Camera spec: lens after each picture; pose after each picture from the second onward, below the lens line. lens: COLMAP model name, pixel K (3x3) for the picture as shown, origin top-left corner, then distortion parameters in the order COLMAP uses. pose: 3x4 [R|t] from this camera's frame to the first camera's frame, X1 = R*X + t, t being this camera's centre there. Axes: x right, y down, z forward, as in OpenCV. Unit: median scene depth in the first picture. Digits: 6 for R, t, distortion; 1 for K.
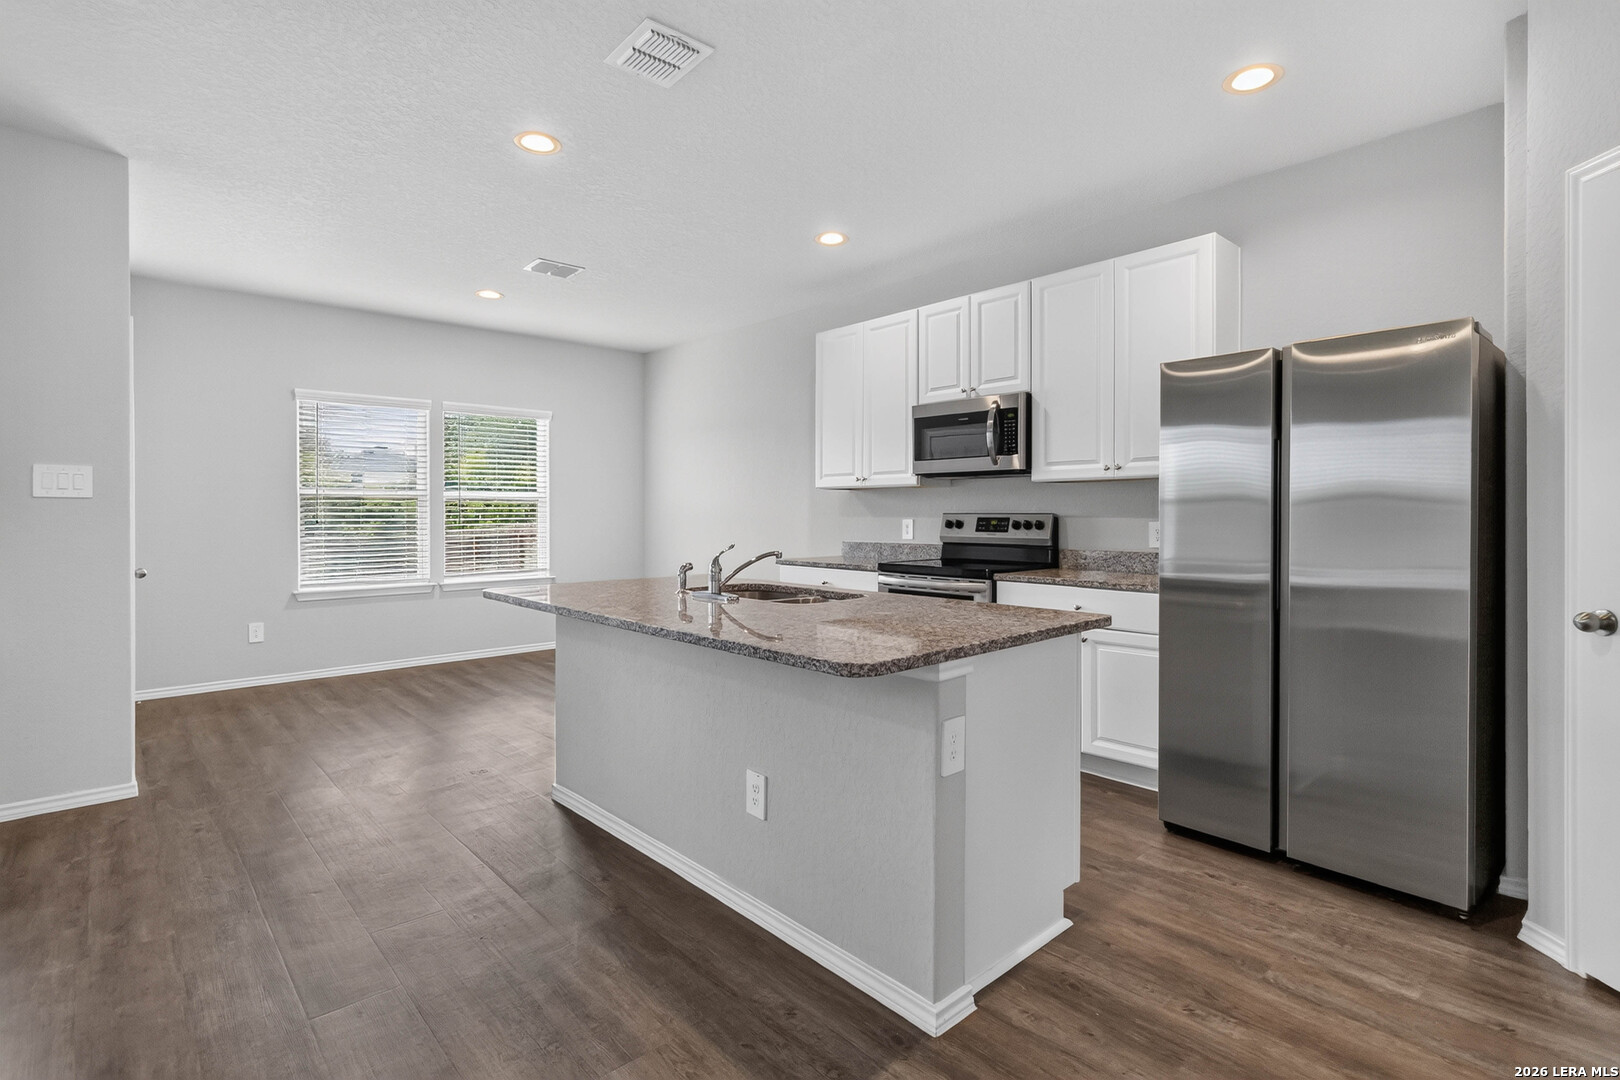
lens RADIAL K [[771.7, 0, 826.0], [0, 771.7, 530.2], [0, 0, 1]] dist [-0.008355, 0.005025]
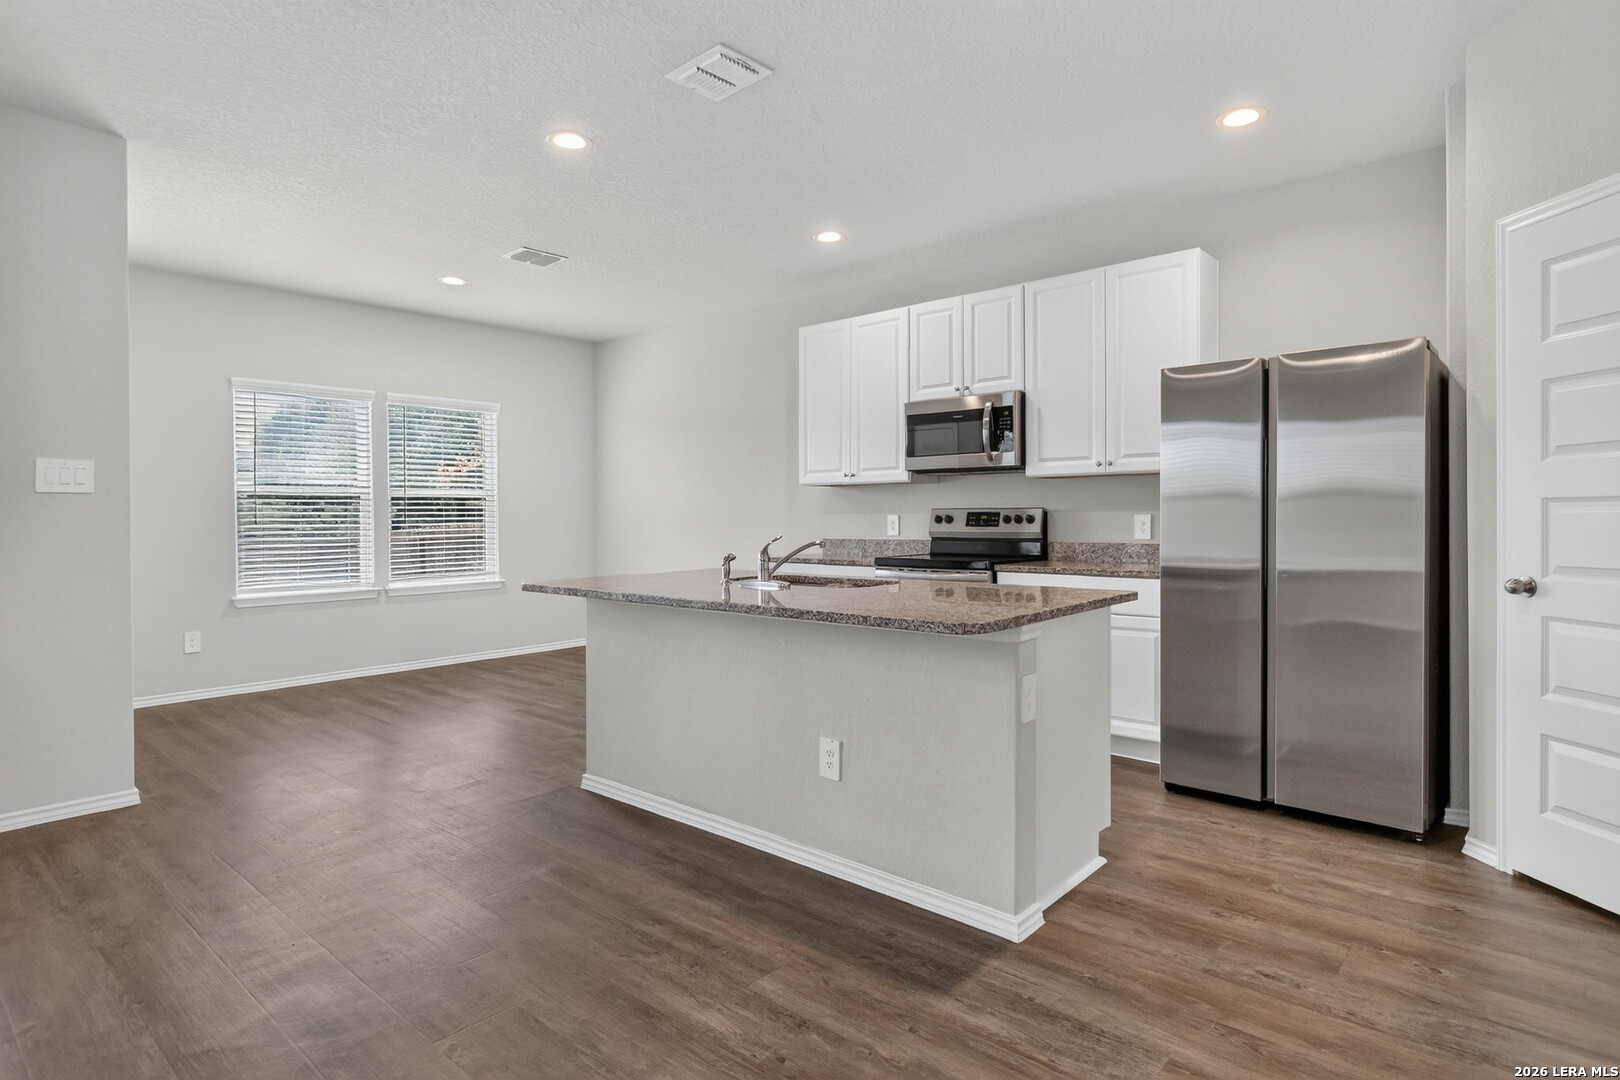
lens RADIAL K [[854.3, 0, 823.1], [0, 854.3, 539.1], [0, 0, 1]] dist [-0.007253, 0.002051]
pose [[0.994121, -0.007514, 0.108016, -0.133589], [0.006975, 0.999961, 0.005366, 0.012952], [-0.108052, -0.004581, 0.994135, -0.122675]]
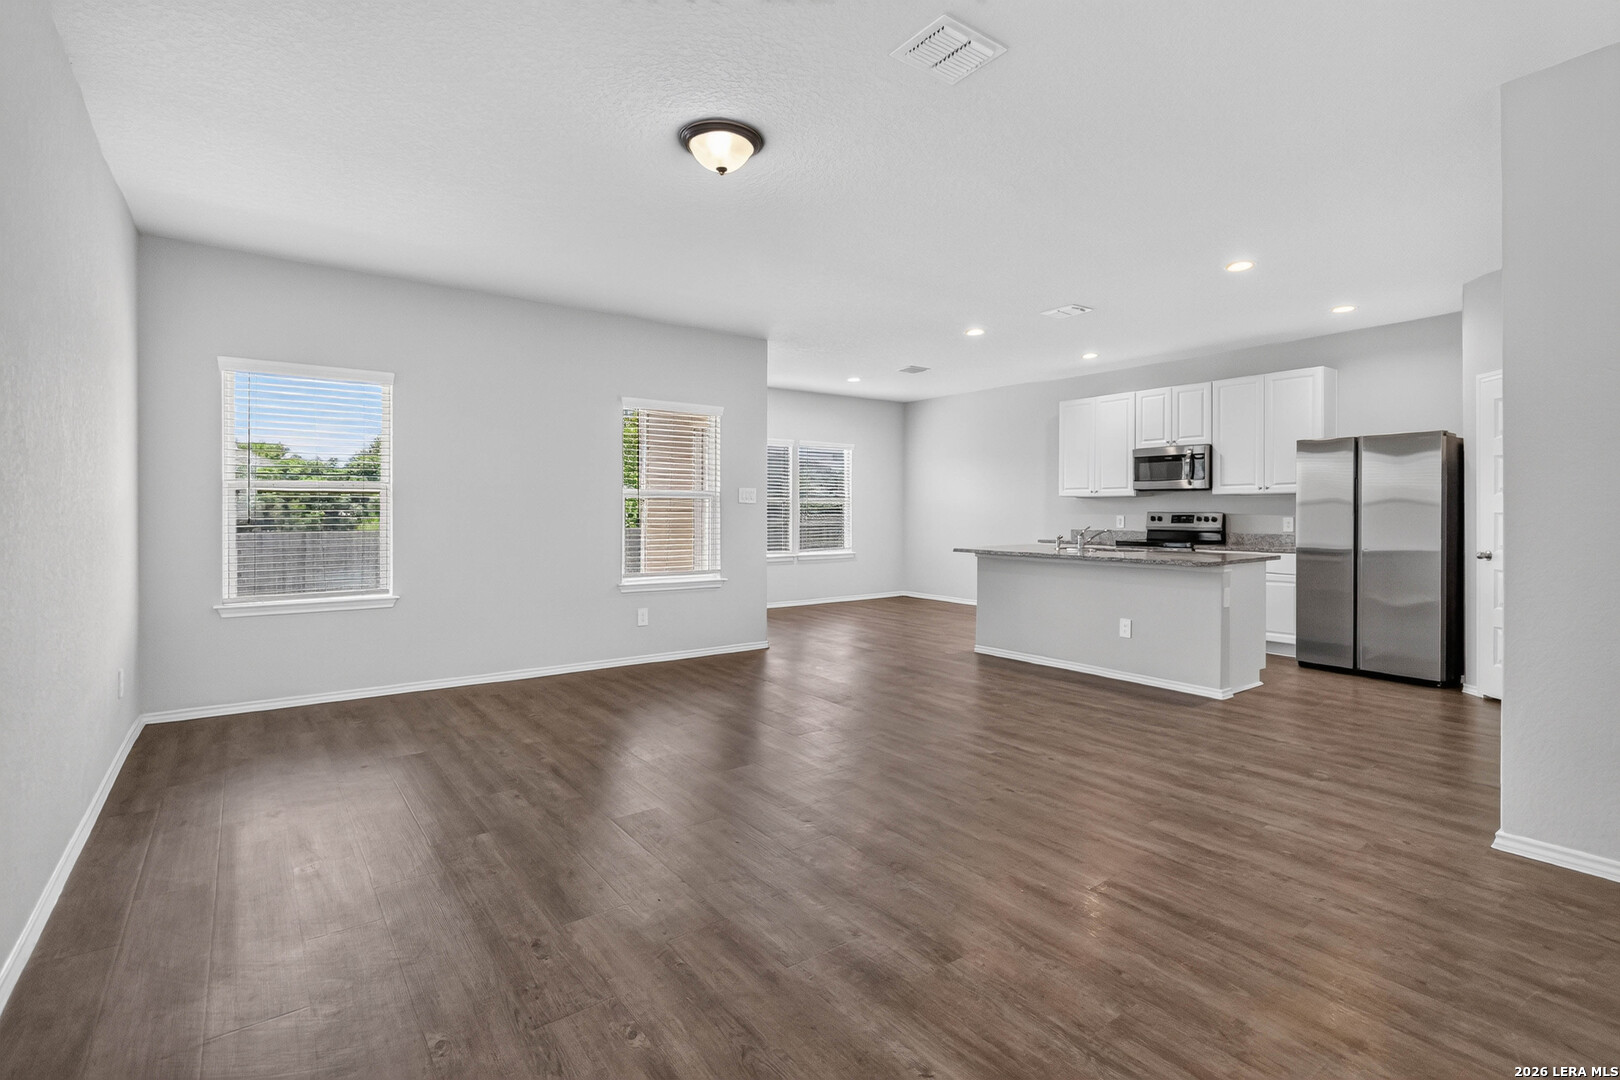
lens RADIAL K [[771.7, 0, 812.7], [0, 771.7, 519.5], [0, 0, 1]] dist [-0.008355, 0.005025]
pose [[0.994805, 0.004703, -0.101694, -0.479153], [-0.005795, 0.999929, -0.010445, 0.018773], [0.101638, 0.010980, 0.994761, -0.880441]]
